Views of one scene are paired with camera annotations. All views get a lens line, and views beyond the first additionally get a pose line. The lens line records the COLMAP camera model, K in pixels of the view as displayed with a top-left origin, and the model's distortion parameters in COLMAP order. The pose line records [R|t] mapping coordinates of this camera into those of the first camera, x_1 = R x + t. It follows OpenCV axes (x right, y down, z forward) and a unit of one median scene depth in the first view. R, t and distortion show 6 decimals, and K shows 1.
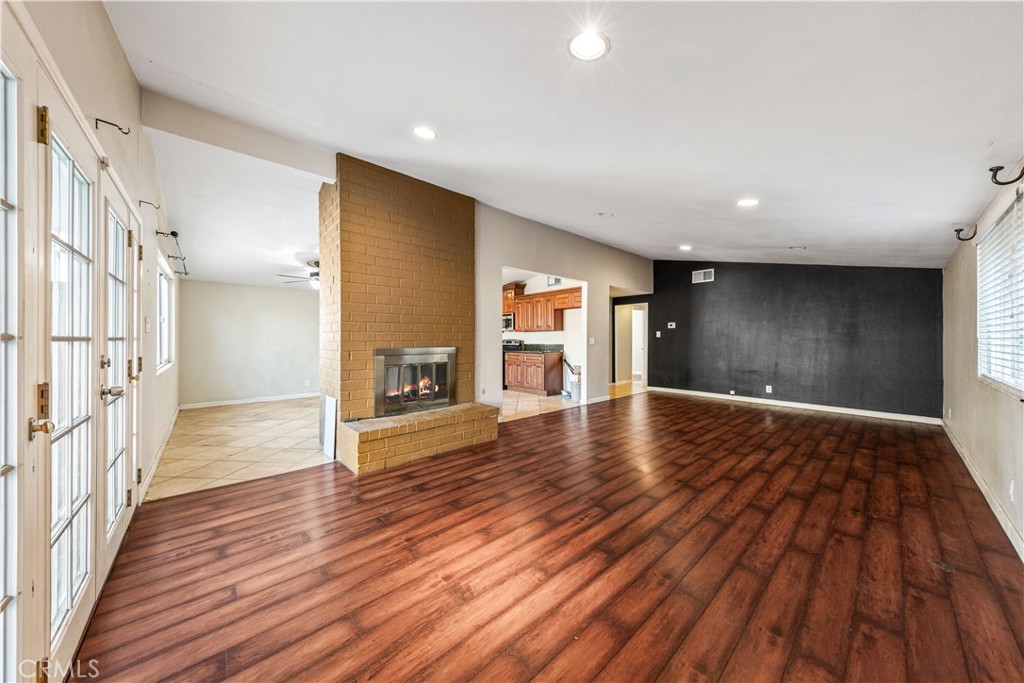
lens RADIAL K [[344.2, 0, 515.1], [0, 344.2, 338.1], [0, 0, 1]] dist [0.009378, 0.000035]
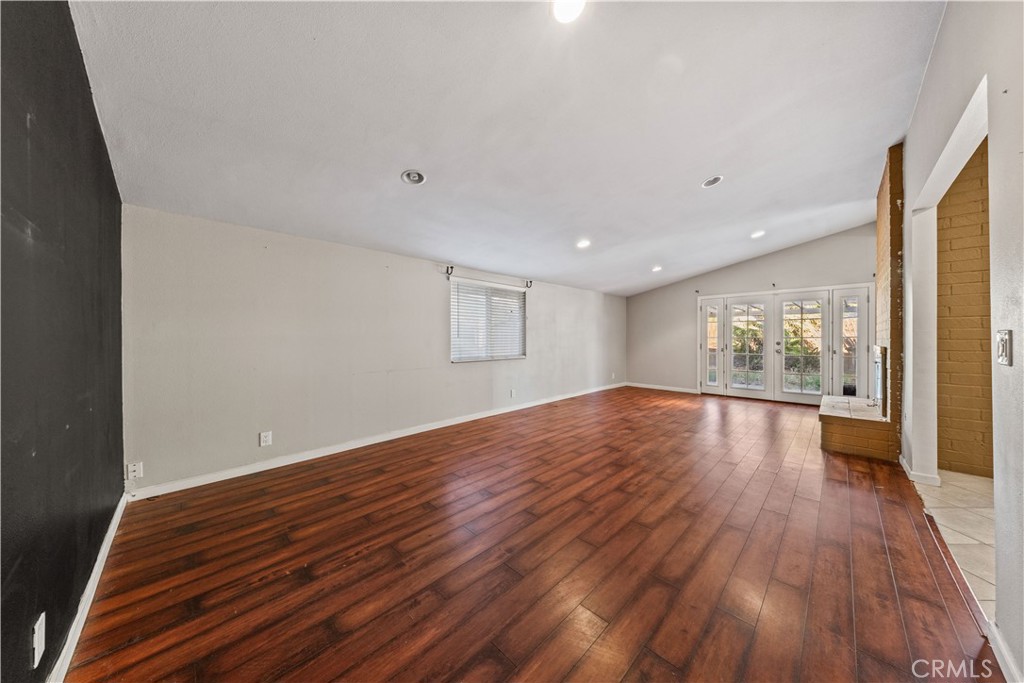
lens RADIAL K [[327.3, 0, 508.0], [0, 327.3, 340.5], [0, 0, 1]] dist [-0.001731, -0.000006]
pose [[-0.999363, 0.005093, -0.035334, 1.043996], [0.005177, 0.999984, -0.002283, 0.014728], [0.035322, -0.002465, -0.999373, 2.383589]]
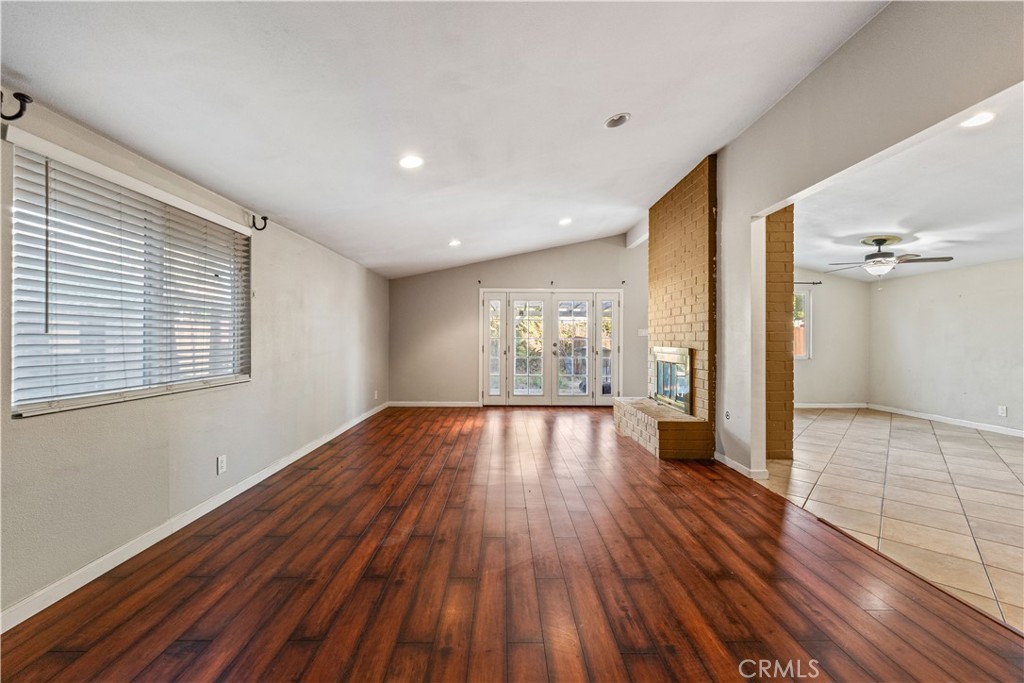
lens RADIAL K [[393.6, 0, 511.1], [0, 393.6, 340.0], [0, 0, 1]] dist [0.002569, -0.000284]
pose [[-0.663680, 0.002152, -0.748014, 1.191607], [0.005151, 0.999985, -0.001694, 0.010813], [0.747999, -0.004977, -0.663681, 1.772365]]
